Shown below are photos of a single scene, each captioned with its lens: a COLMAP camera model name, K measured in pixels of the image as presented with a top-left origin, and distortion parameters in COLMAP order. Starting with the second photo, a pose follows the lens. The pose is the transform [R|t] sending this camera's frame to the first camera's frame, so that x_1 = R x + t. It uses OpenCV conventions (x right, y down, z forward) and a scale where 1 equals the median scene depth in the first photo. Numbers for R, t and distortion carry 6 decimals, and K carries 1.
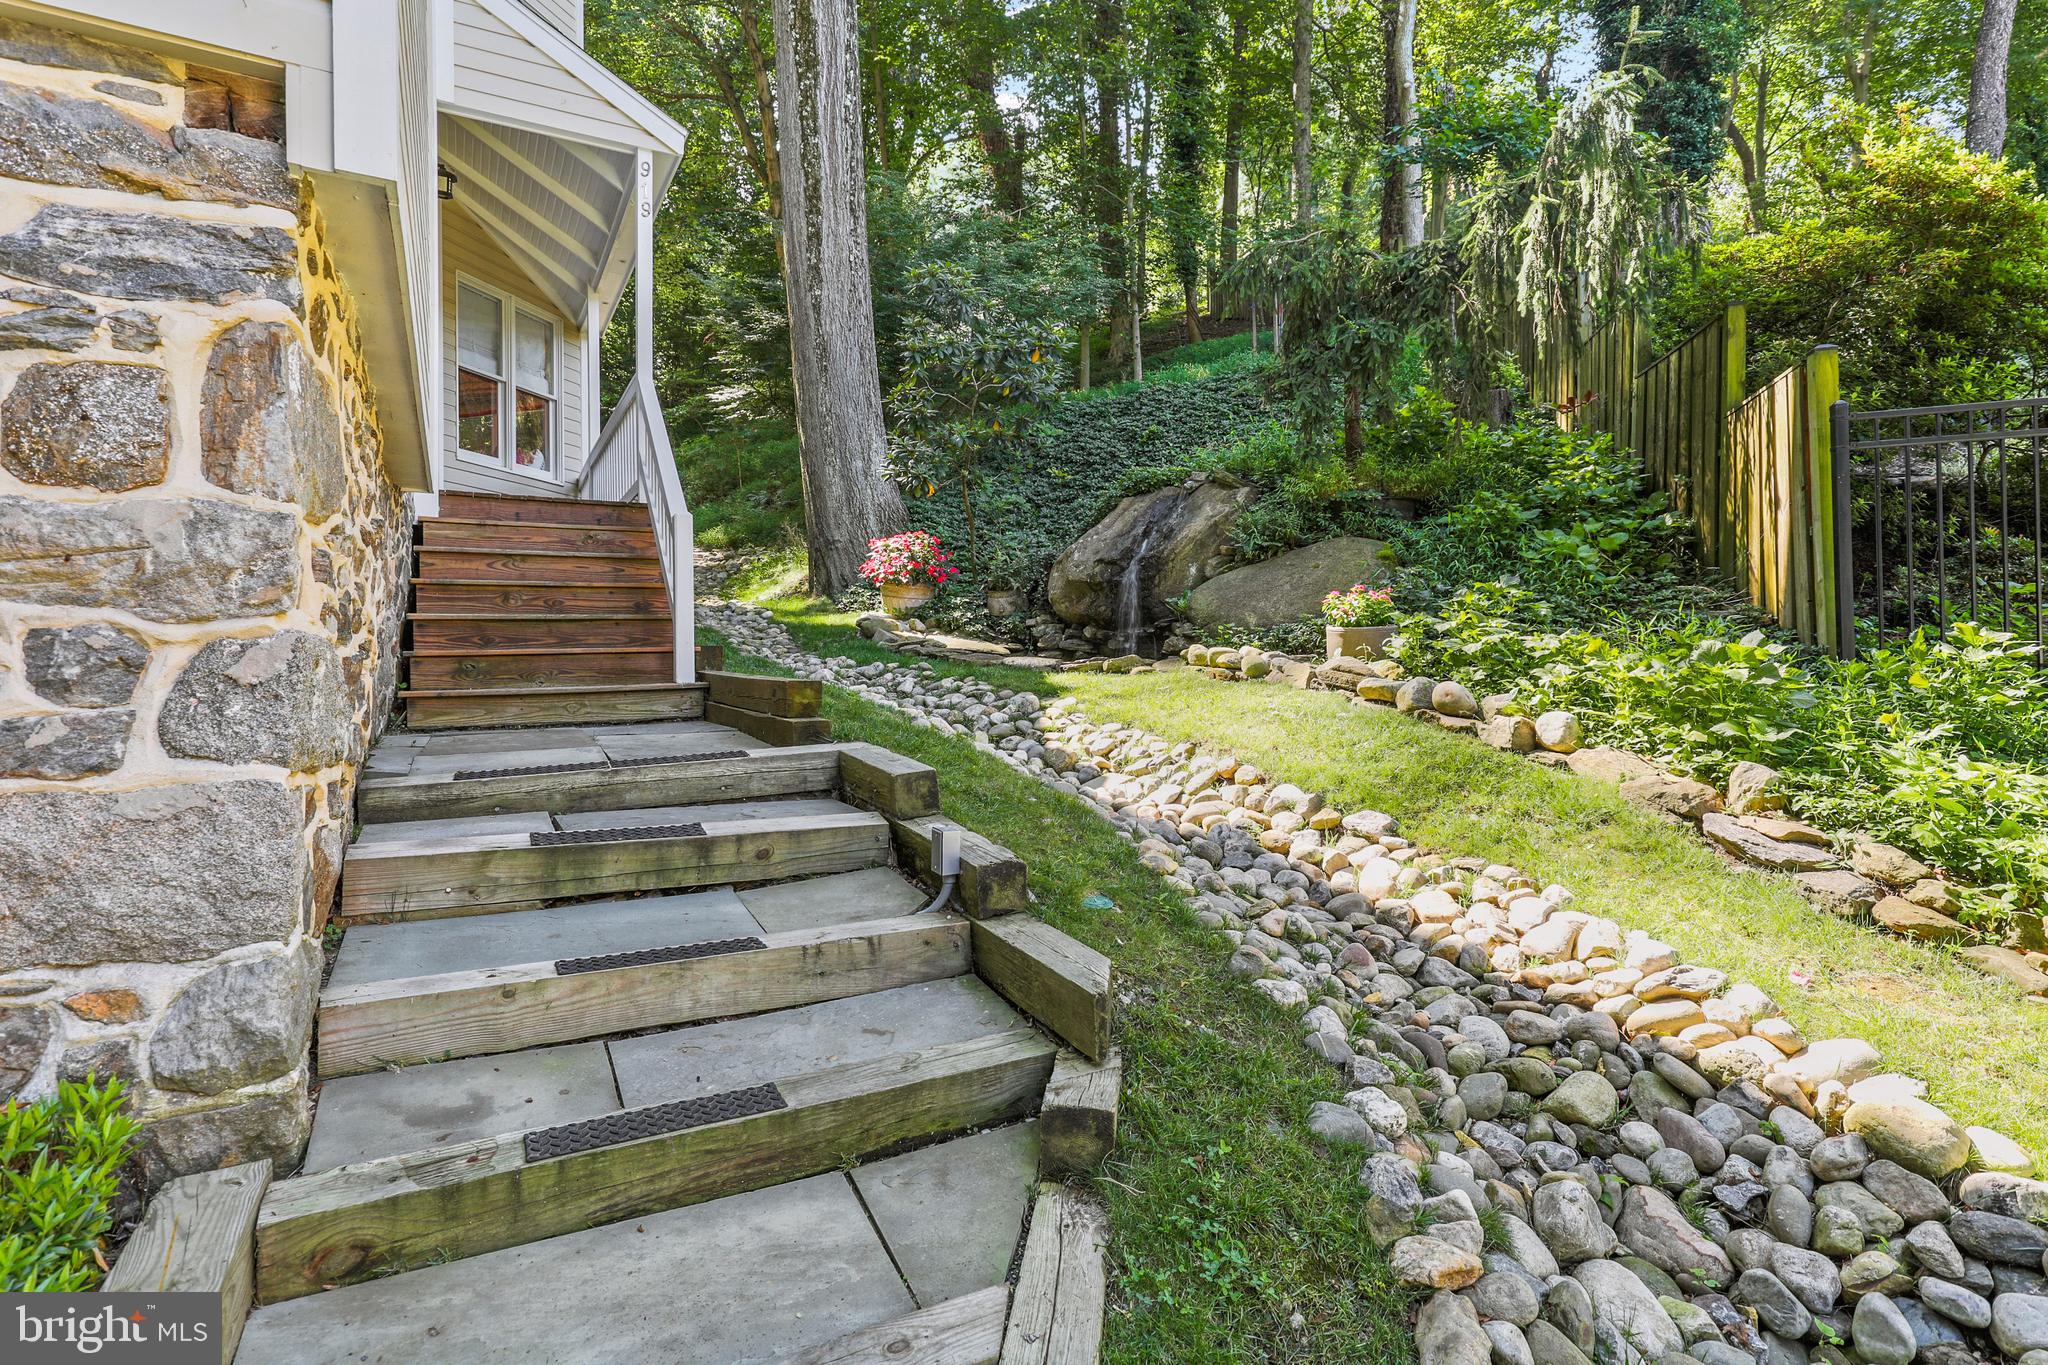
lens RADIAL K [[1053.7, 0, 1029.6], [0, 1053.7, 674.6], [0, 0, 1]] dist [0.022256, 0.000478]
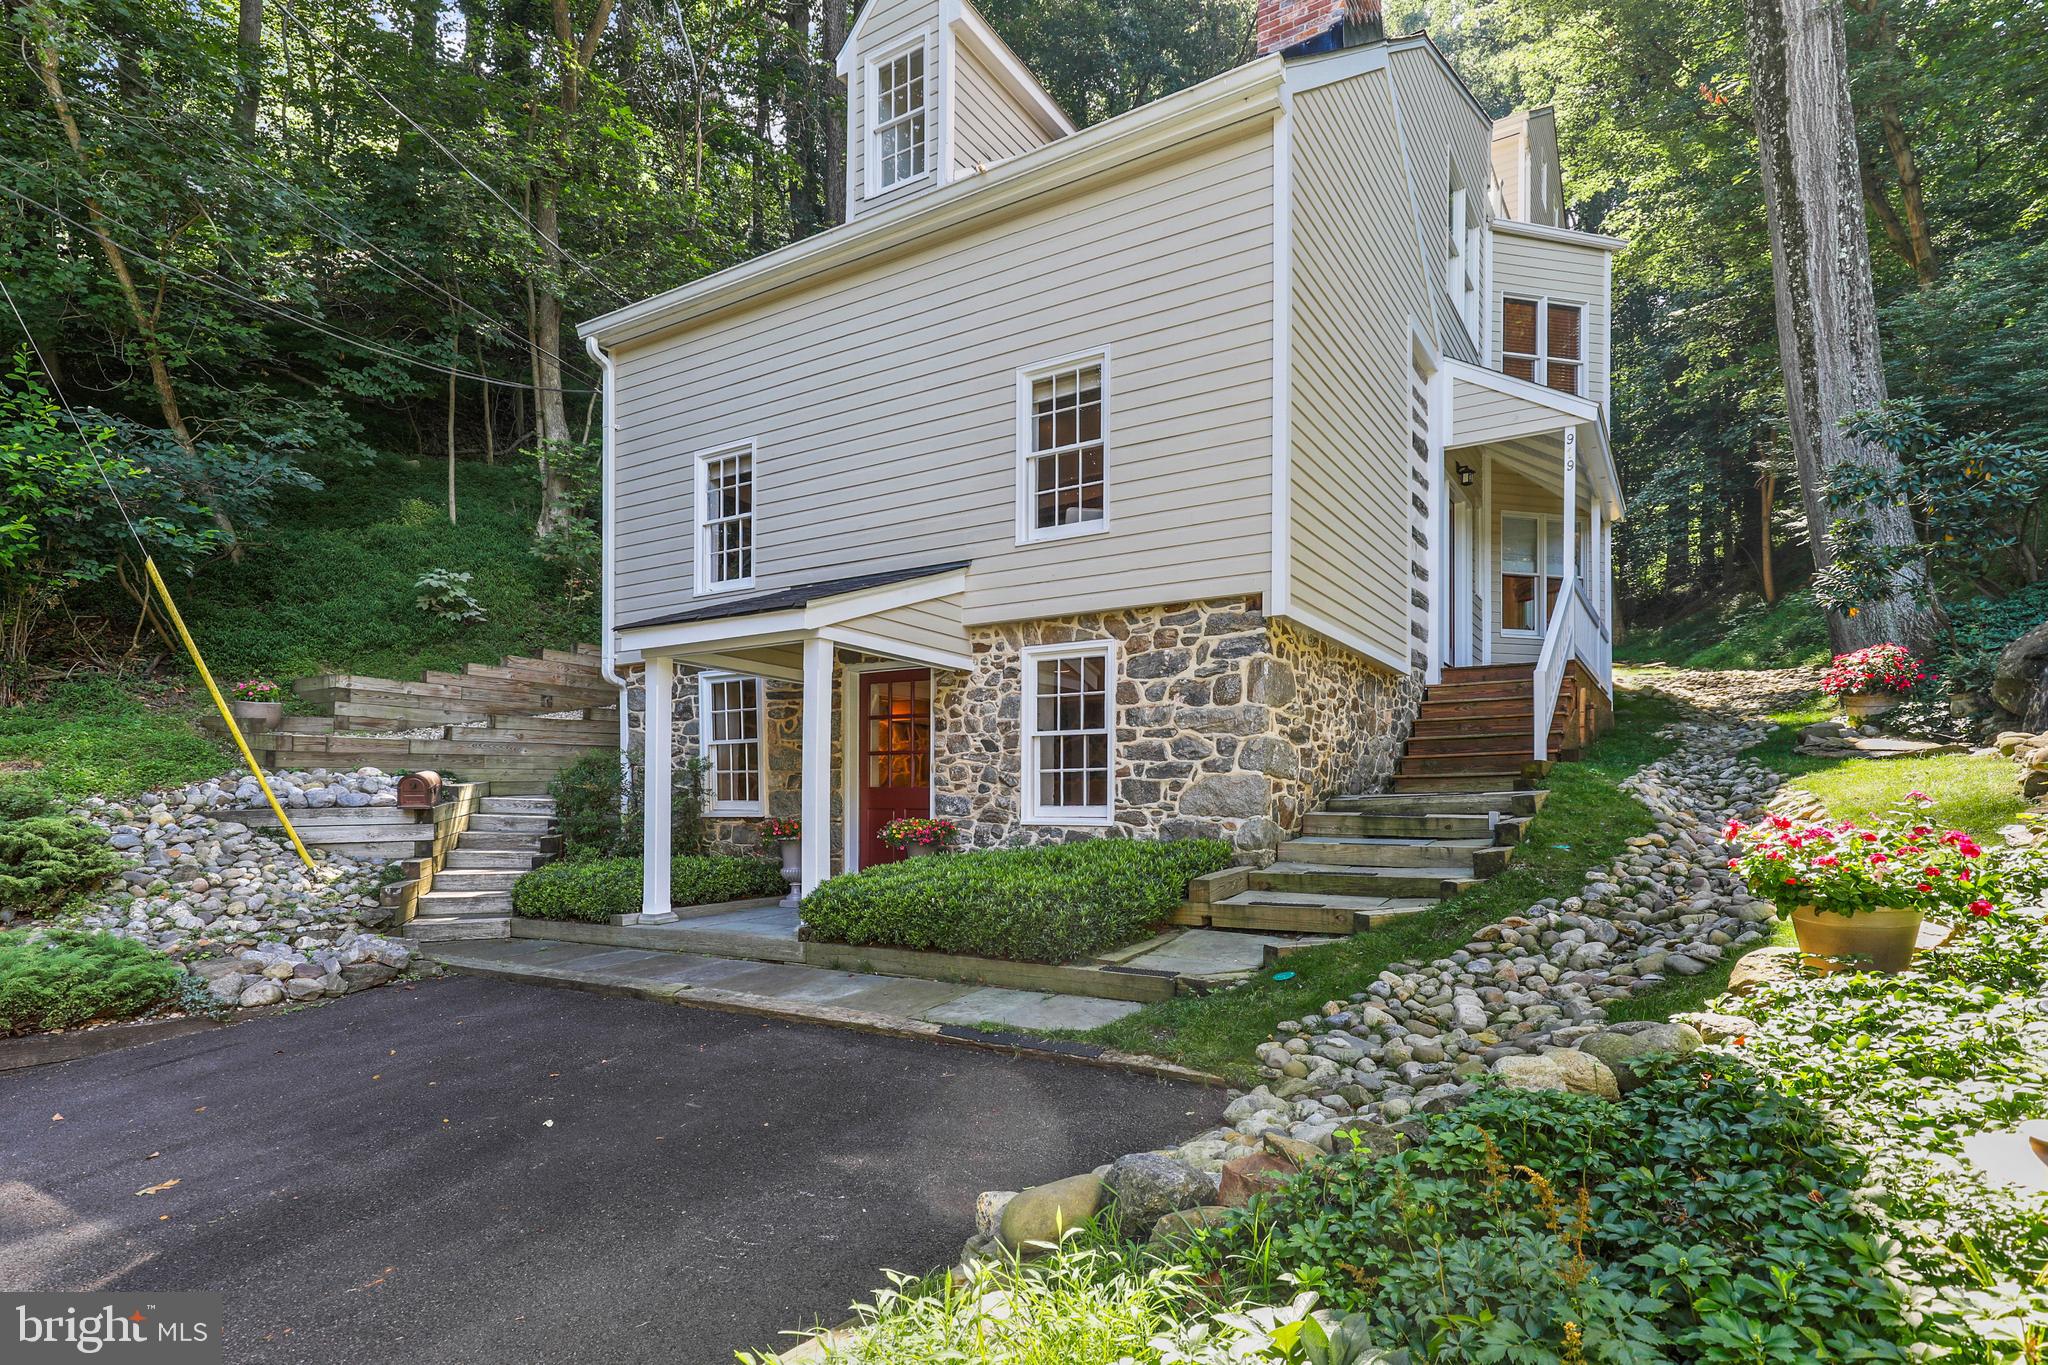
lens RADIAL K [[1053.7, 0, 1025.6], [0, 1053.7, 680.8], [0, 0, 1]] dist [0.022256, 0.000478]
pose [[0.497241, -0.096534, -0.862225, 2.136259], [-0.010820, 0.993024, -0.117418, 0.210144], [0.867545, 0.067714, 0.492727, -1.602948]]
